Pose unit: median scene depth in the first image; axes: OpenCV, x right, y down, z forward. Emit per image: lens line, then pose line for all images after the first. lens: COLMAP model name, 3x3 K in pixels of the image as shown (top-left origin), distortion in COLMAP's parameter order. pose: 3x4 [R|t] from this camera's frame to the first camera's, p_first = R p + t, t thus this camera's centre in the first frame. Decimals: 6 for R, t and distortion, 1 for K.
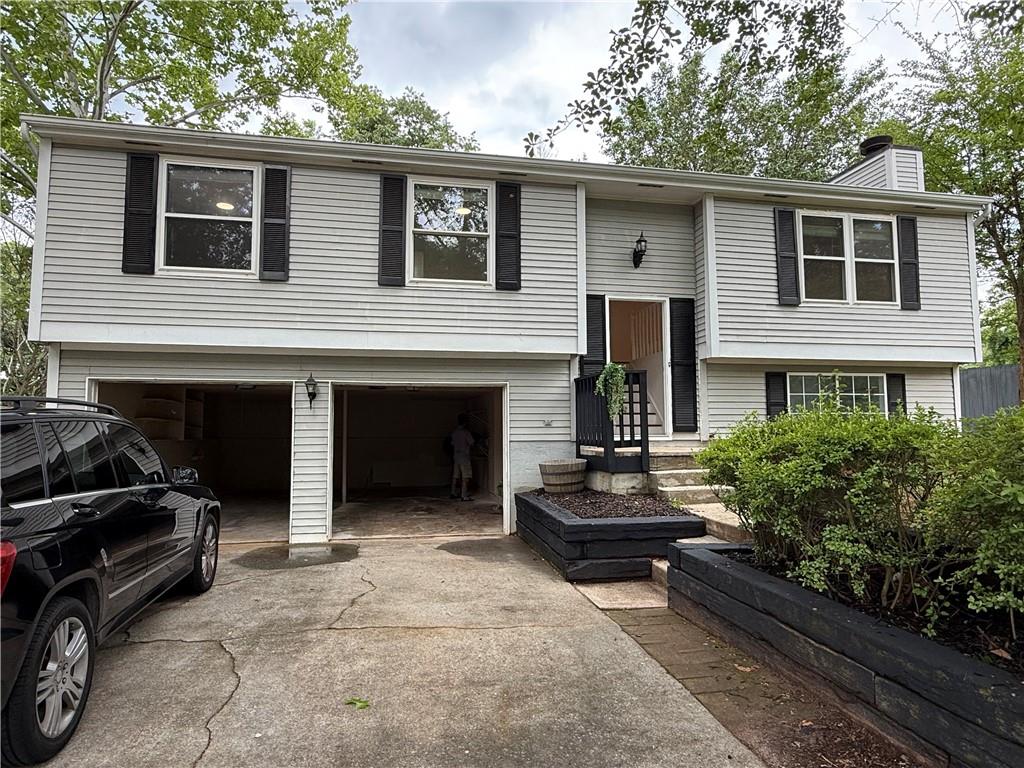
lens RADIAL K [[602.2, 0, 511.3], [0, 602.2, 381.8], [0, 0, 1]] dist [-0.009045, 0.002311]
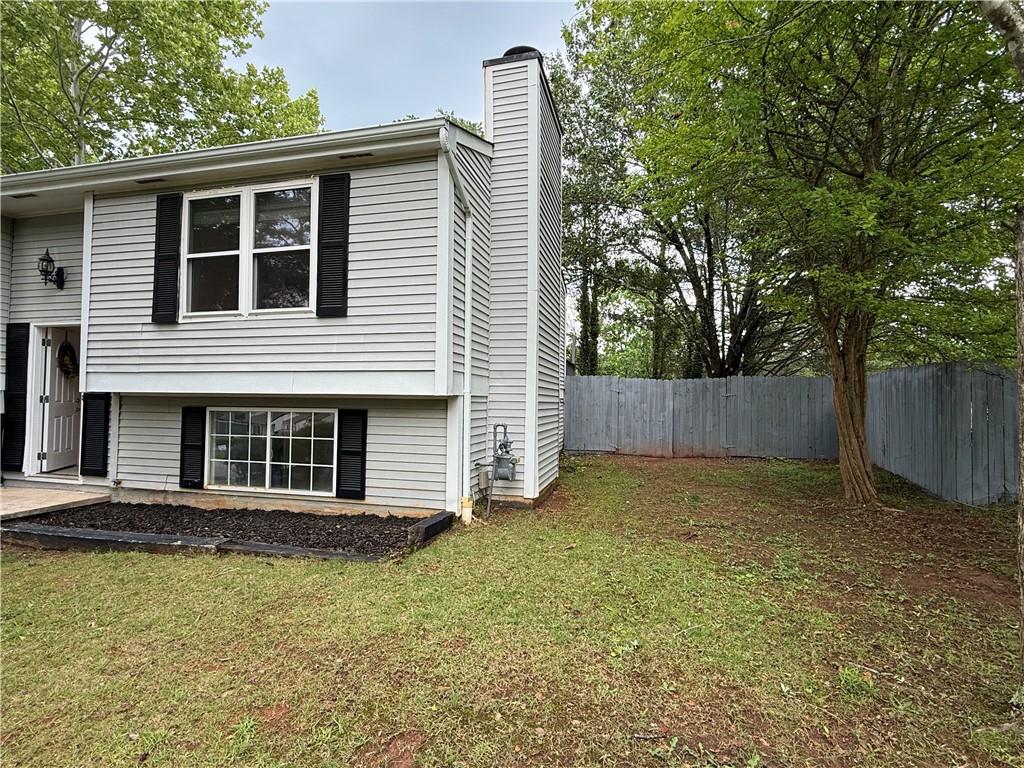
lens RADIAL K [[521.9, 0, 508.1], [0, 521.9, 383.8], [0, 0, 1]] dist [-0.002454, -0.000466]
pose [[0.898160, 0.002053, -0.439664, 1.495650], [0.014903, 0.999272, 0.035110, -0.086937], [0.439416, -0.038087, 0.897476, 0.773466]]
